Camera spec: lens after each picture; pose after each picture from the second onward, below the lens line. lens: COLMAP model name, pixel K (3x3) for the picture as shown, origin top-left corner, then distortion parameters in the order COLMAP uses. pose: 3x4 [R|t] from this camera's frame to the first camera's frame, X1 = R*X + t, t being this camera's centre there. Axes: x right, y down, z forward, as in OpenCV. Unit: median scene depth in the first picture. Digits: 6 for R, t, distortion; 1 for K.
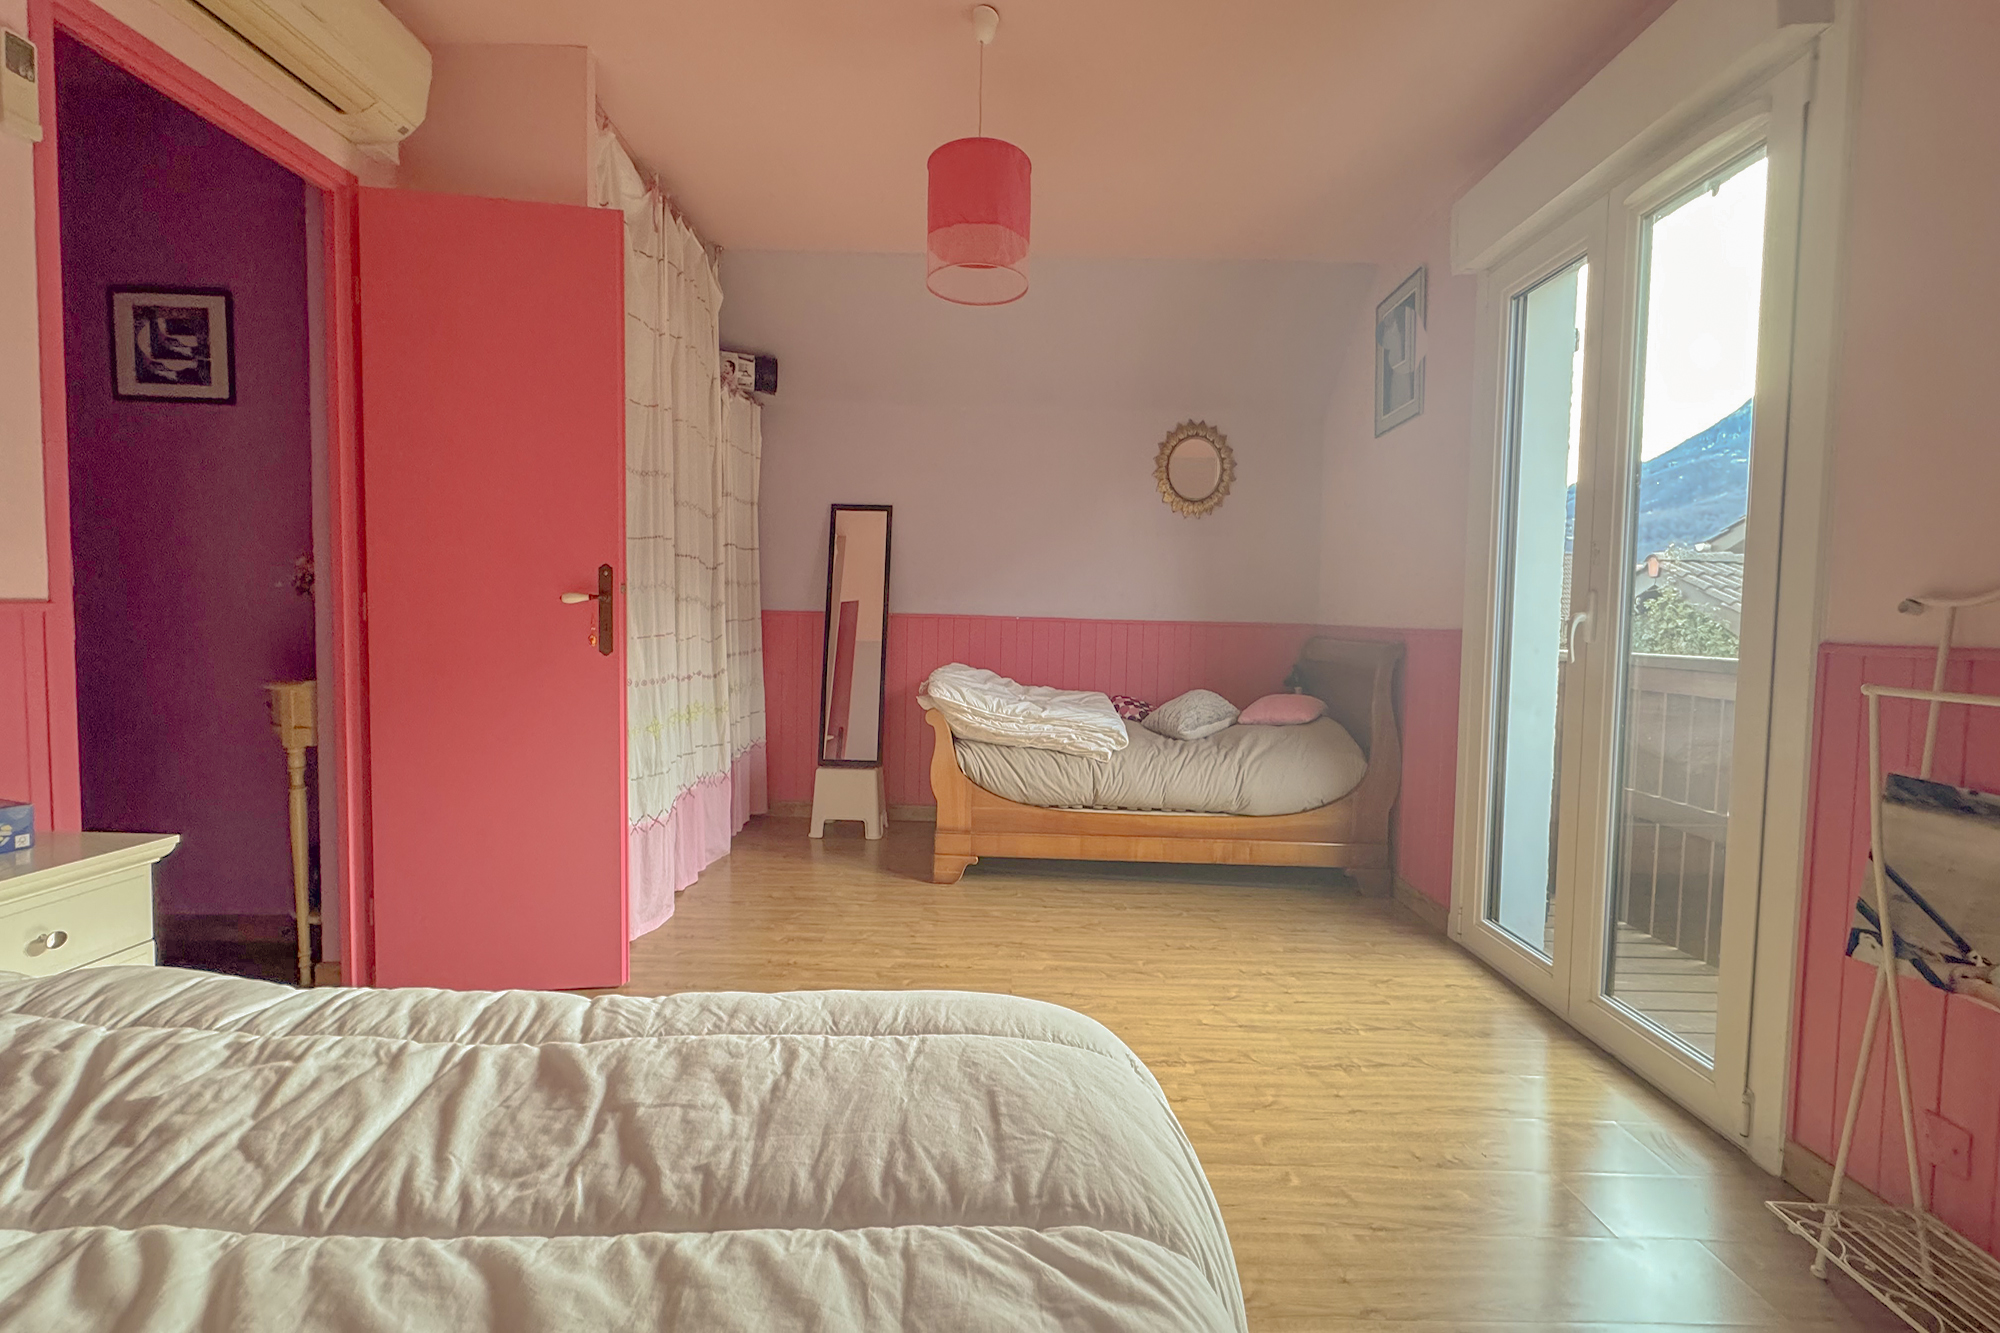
lens RADIAL K [[793.7, 0, 1000.5], [0, 793.7, 646.5], [0, 0, 1]] dist [-0.001624, -0.000113]
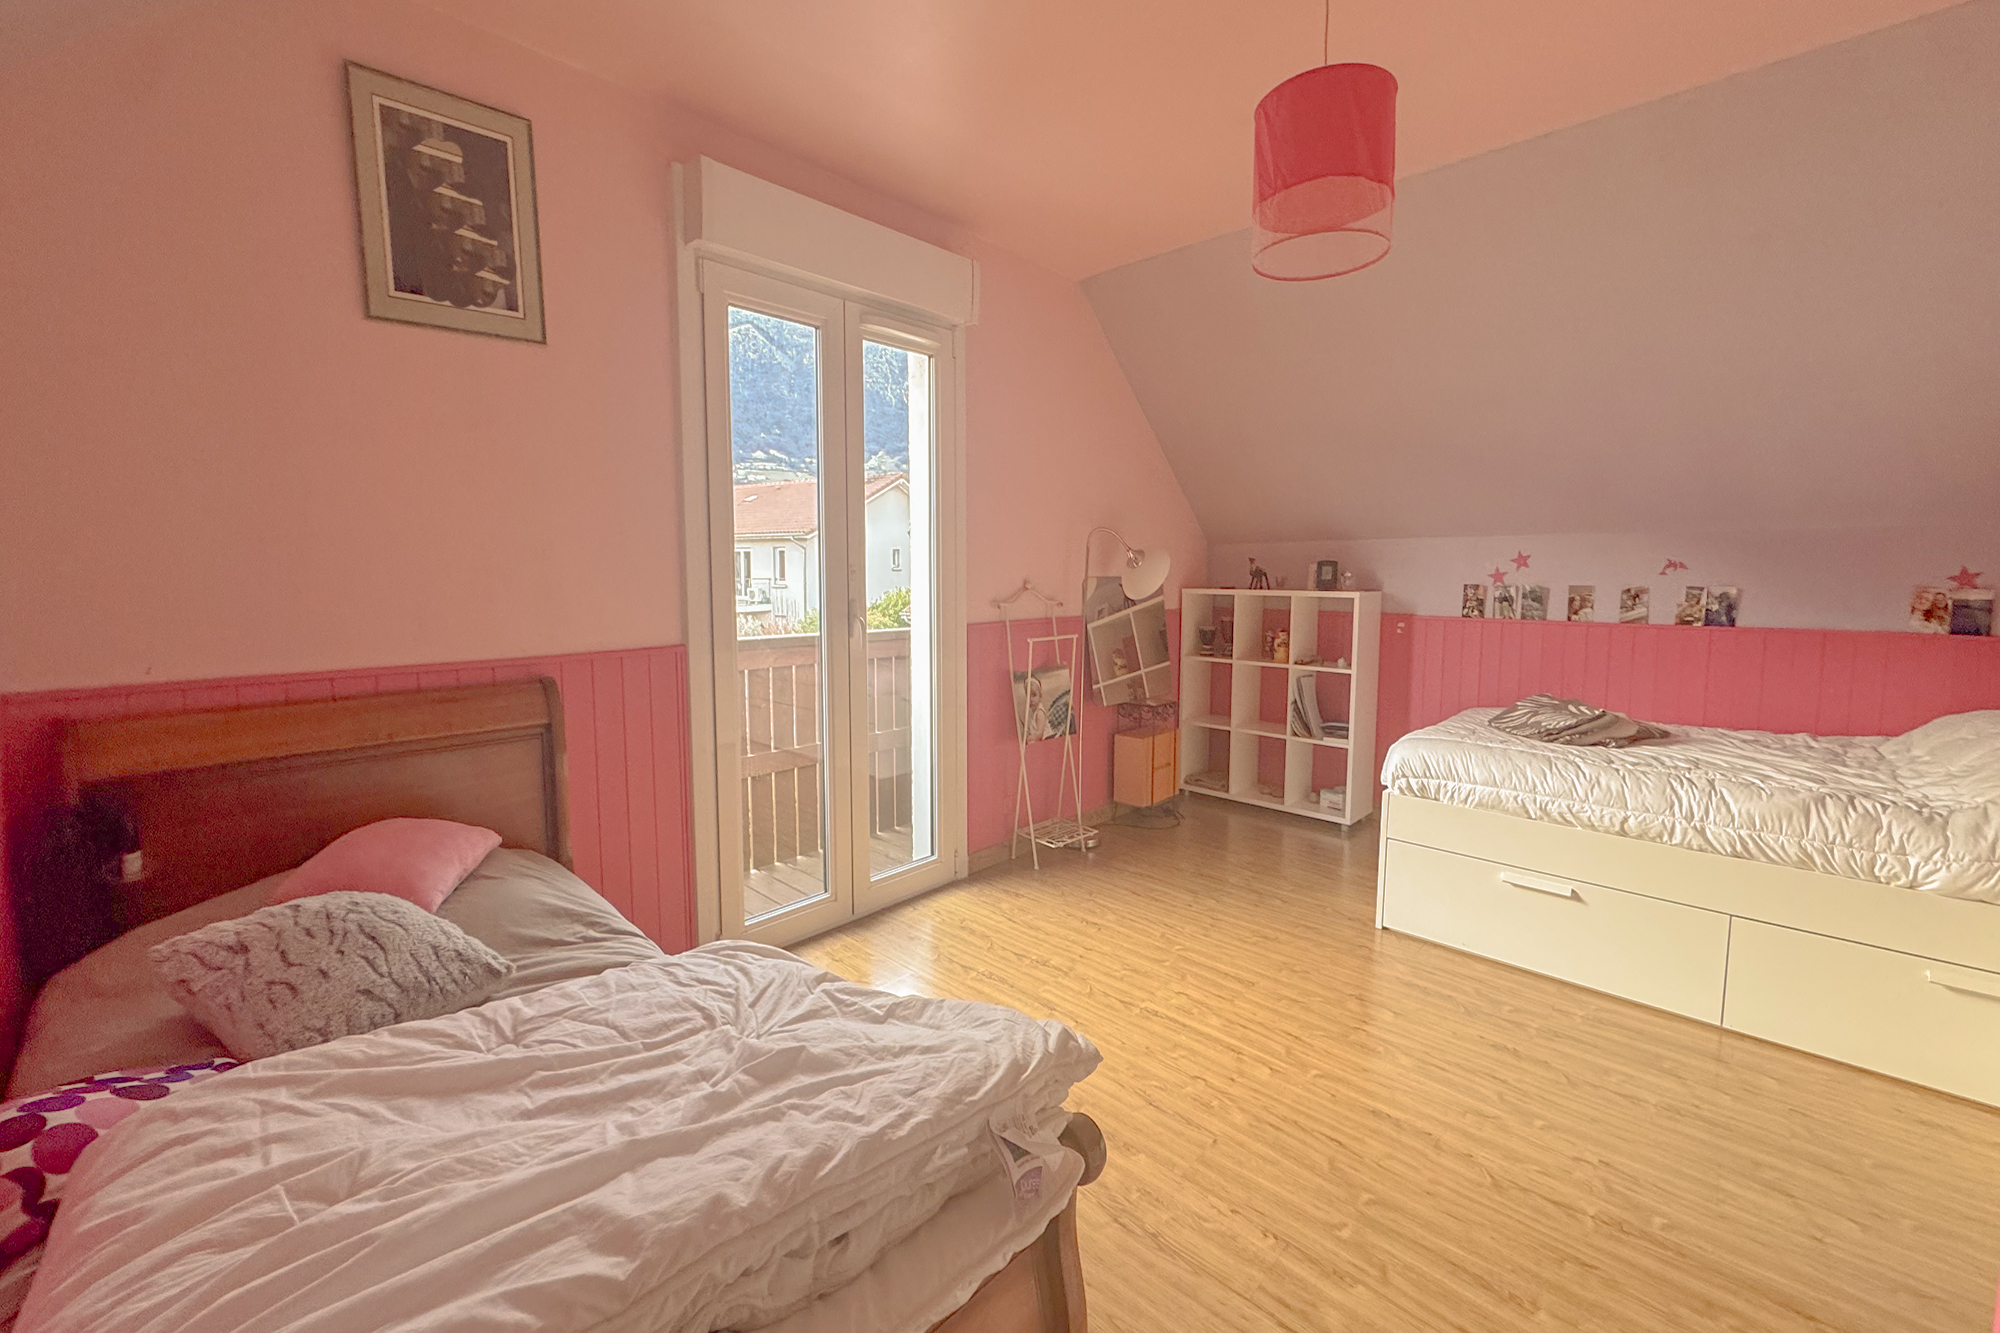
lens RADIAL K [[793.7, 0, 1000.5], [0, 793.7, 646.5], [0, 0, 1]] dist [-0.001624, -0.000113]
pose [[-0.726876, -0.089627, 0.680895, -0.367752], [0.013773, 0.989346, 0.144931, -0.190817], [-0.686630, 0.114725, -0.717898, 1.876011]]
